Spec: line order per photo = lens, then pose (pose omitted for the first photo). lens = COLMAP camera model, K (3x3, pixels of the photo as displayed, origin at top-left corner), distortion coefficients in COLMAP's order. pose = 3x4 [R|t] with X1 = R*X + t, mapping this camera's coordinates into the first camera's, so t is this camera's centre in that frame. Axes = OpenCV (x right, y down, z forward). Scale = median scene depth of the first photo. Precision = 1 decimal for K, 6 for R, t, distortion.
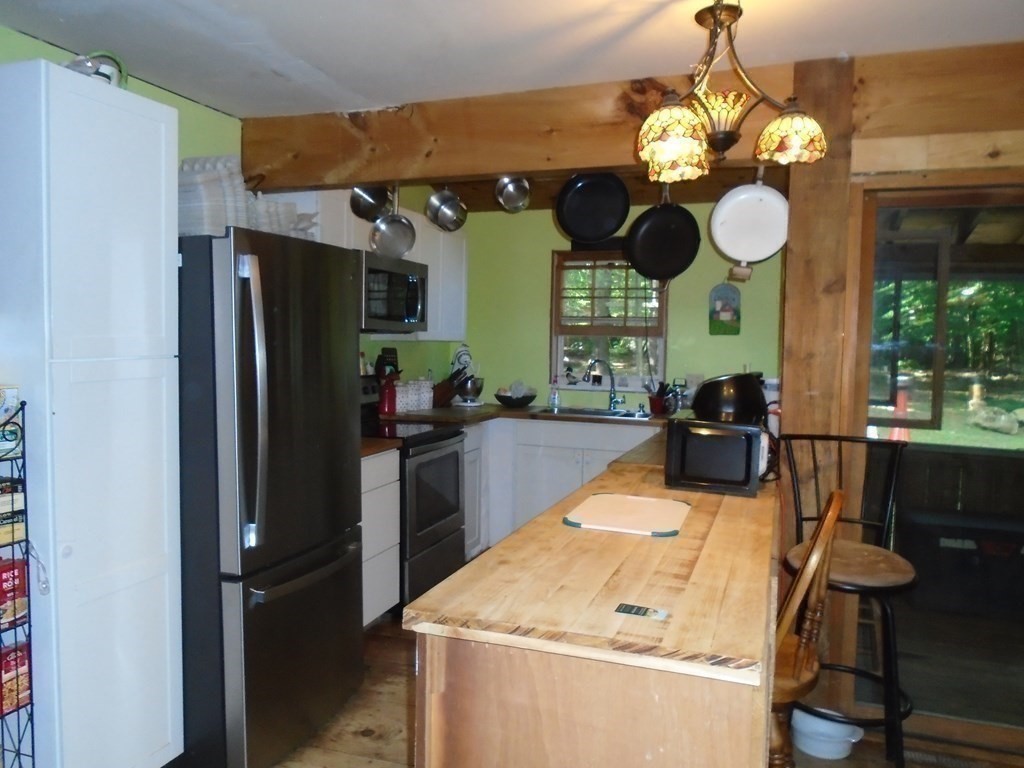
lens RADIAL K [[785.8, 0, 513.3], [0, 785.8, 380.3], [0, 0, 1]] dist [-0.013721, 0.002933]
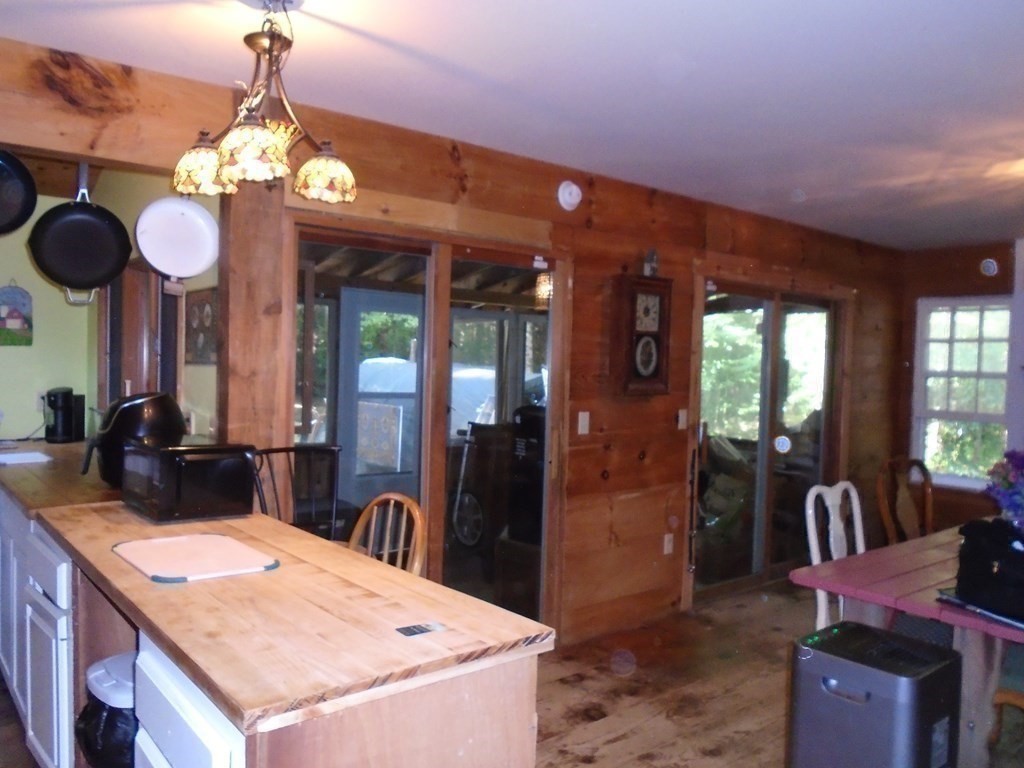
lens RADIAL K [[785.8, 0, 512.4], [0, 785.8, 378.4], [0, 0, 1]] dist [-0.013721, 0.002933]
pose [[0.521225, -0.027691, 0.852970, -0.498162], [0.032691, 0.999388, 0.012467, -0.040974], [-0.852793, 0.021387, 0.521811, 0.243818]]
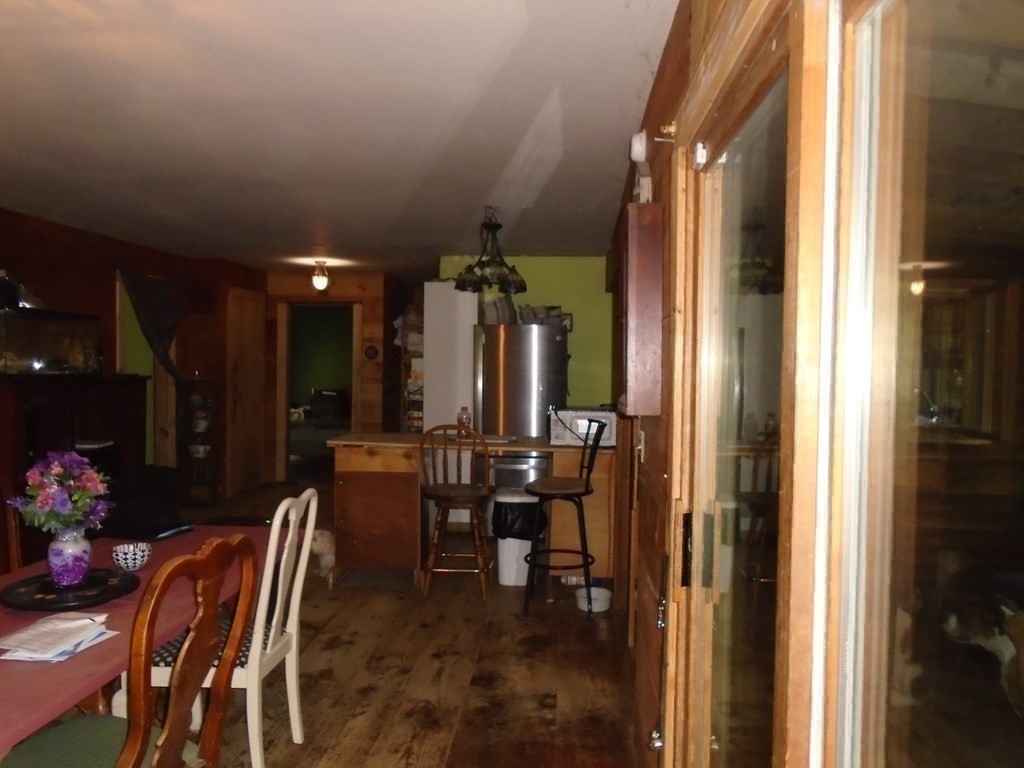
lens RADIAL K [[785.8, 0, 510.7], [0, 785.8, 379.4], [0, 0, 1]] dist [-0.013721, 0.002933]
pose [[0.253568, 0.008277, -0.967282, 2.886637], [-0.065584, 0.997810, -0.008654, 0.010277], [0.965092, 0.065632, 0.253555, 0.549814]]
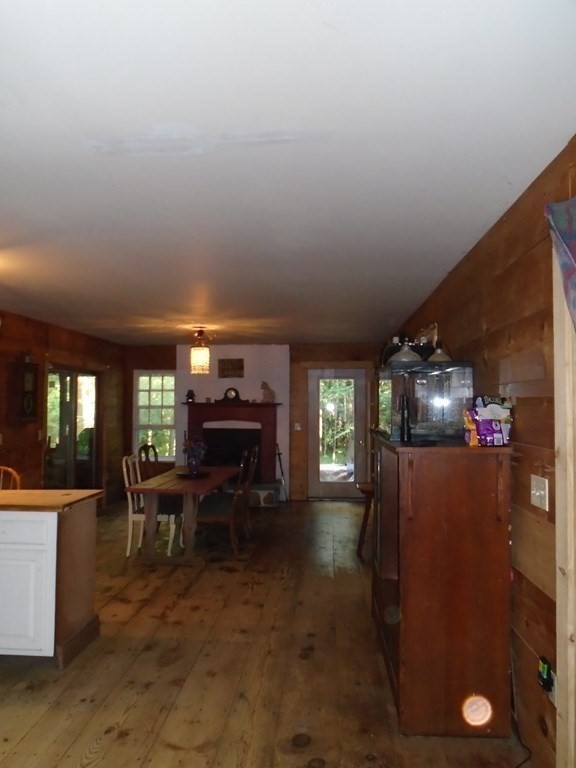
lens RADIAL K [[589.3, 0, 284.3], [0, 589.3, 384.6], [0, 0, 1]] dist [-0.013721, 0.002933]
pose [[-0.247942, 0.010128, 0.968722, -1.906755], [0.054394, 0.998513, 0.003483, -0.102990], [-0.967247, 0.053556, -0.248124, 0.511668]]
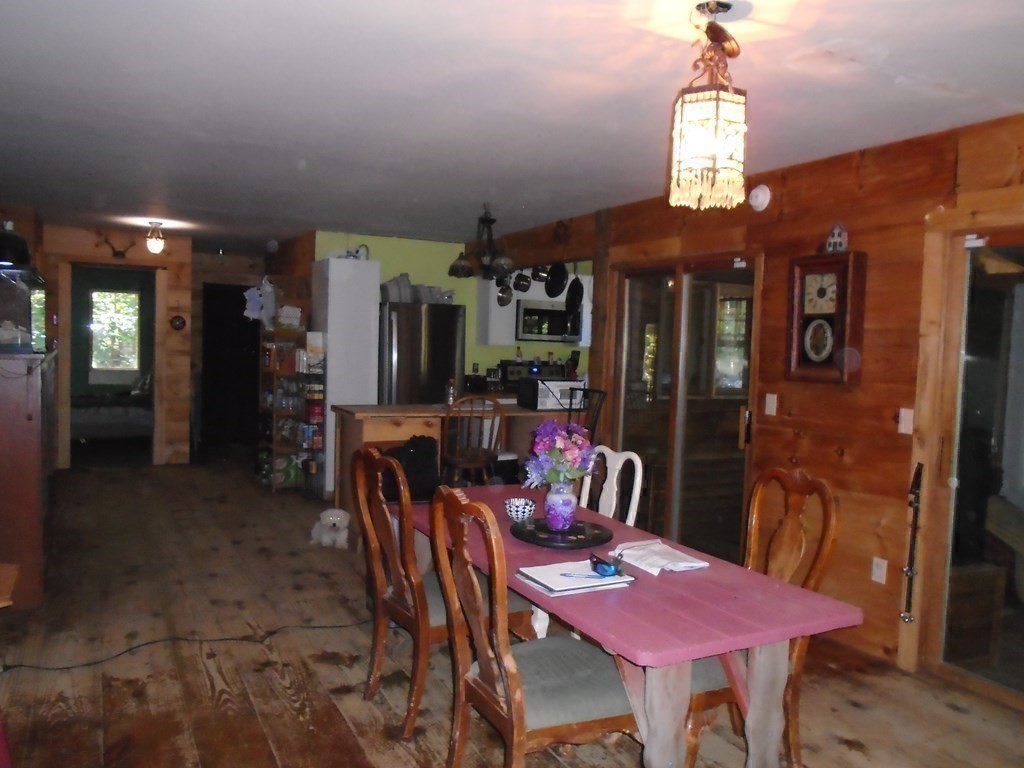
lens RADIAL K [[785.8, 0, 505.6], [0, 785.8, 382.7], [0, 0, 1]] dist [-0.013721, 0.002933]
pose [[0.724545, 0.040649, -0.688028, 2.455939], [-0.058206, 0.998302, -0.002315, 0.101977], [0.686765, 0.041725, 0.725681, -0.993253]]
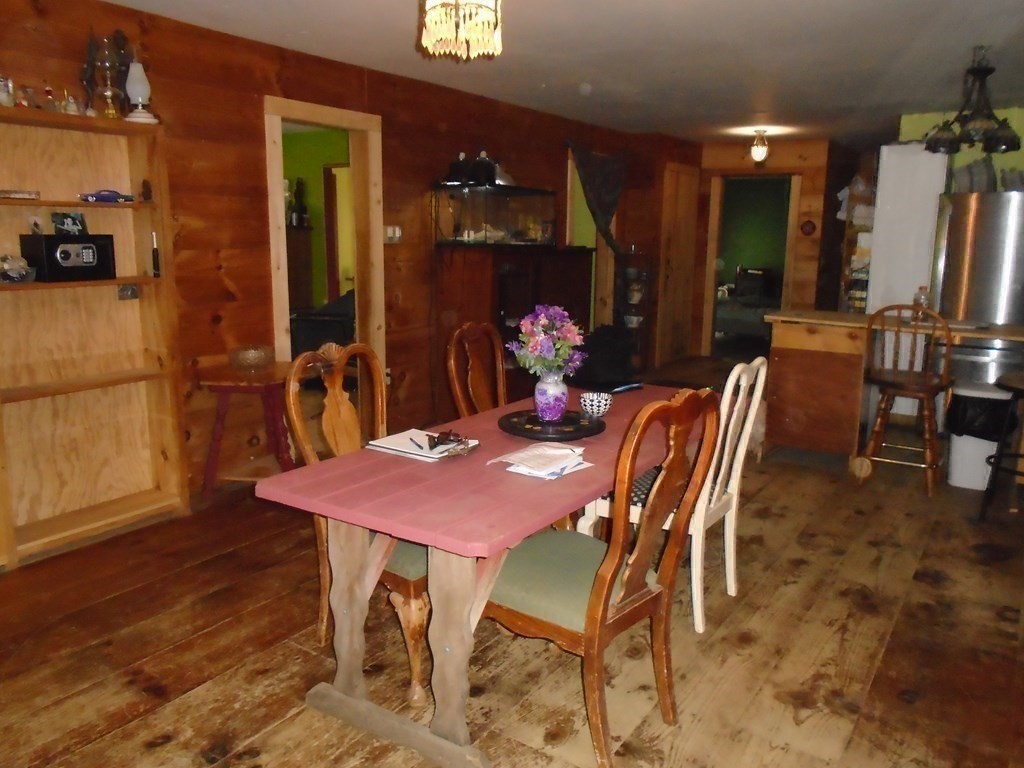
lens RADIAL K [[785.8, 0, 506.7], [0, 785.8, 383.9], [0, 0, 1]] dist [-0.013721, 0.002933]
pose [[-0.260899, 0.158021, -0.952345, 2.901993], [-0.078435, 0.979780, 0.184061, 0.045349], [0.962174, 0.122719, -0.243229, 0.474329]]
